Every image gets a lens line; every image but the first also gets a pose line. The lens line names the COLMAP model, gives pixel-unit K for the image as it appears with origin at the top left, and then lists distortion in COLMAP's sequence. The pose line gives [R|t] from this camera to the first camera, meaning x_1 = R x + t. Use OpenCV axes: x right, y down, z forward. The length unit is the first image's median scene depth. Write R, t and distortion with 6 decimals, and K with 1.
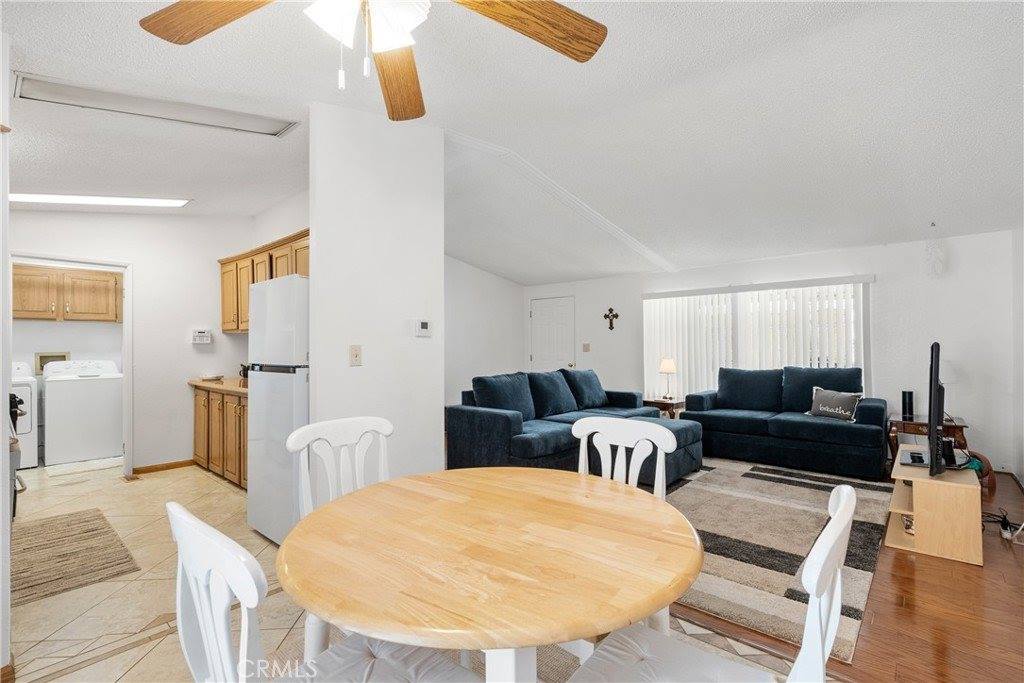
lens RADIAL K [[472.6, 0, 515.7], [0, 472.6, 343.1], [0, 0, 1]] dist [0.001758, 0.000331]
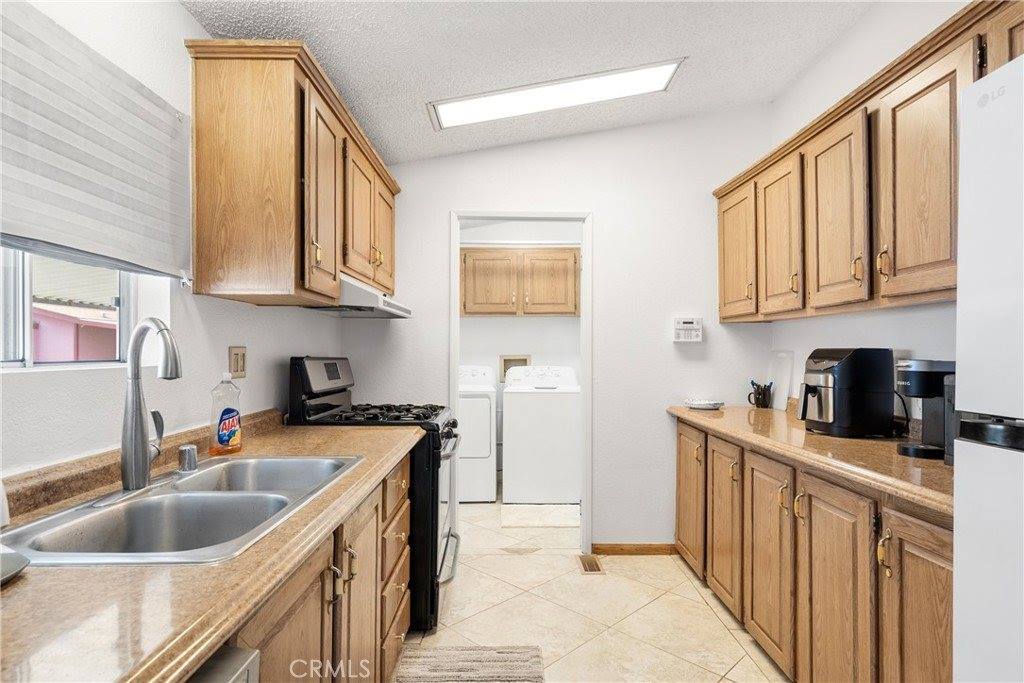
lens RADIAL K [[537.1, 0, 512.2], [0, 537.1, 347.5], [0, 0, 1]] dist [0.000458, 0.000419]
pose [[0.673168, 0.001885, -0.739487, -0.324699], [-0.001316, 0.999998, 0.001351, 0.006059], [0.739488, 0.000064, 0.673169, 0.406060]]
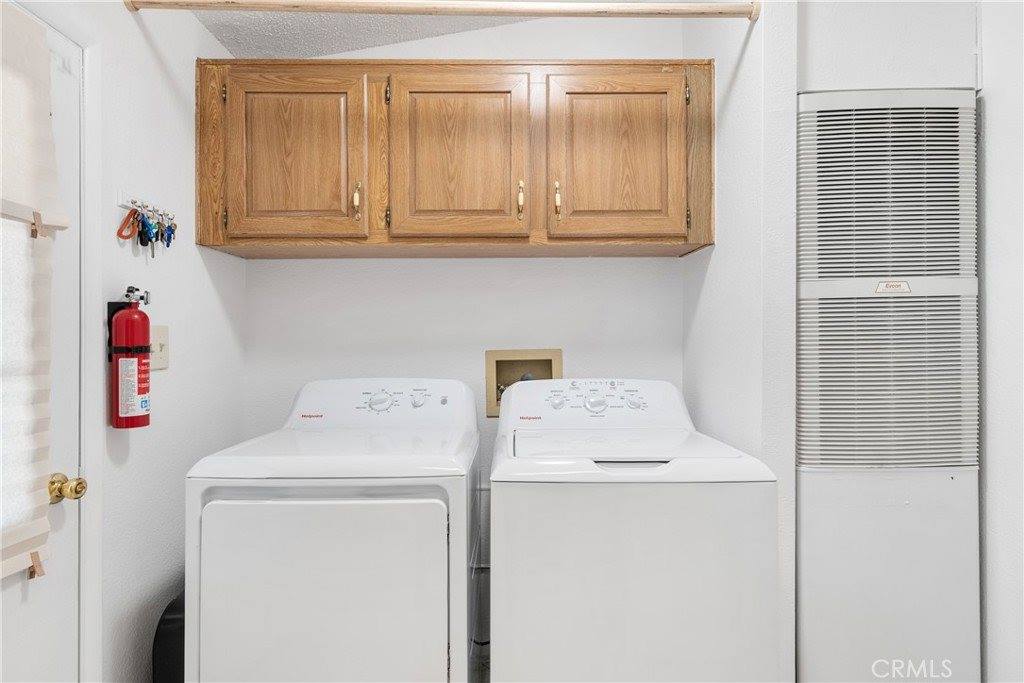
lens RADIAL K [[537.1, 0, 512.2], [0, 537.1, 347.5], [0, 0, 1]] dist [0.000458, 0.000419]
pose [[0.671672, 0.008990, -0.740794, -0.754819], [-0.001918, 0.999944, 0.010396, 0.014271], [0.740846, -0.005561, 0.671652, 0.794462]]
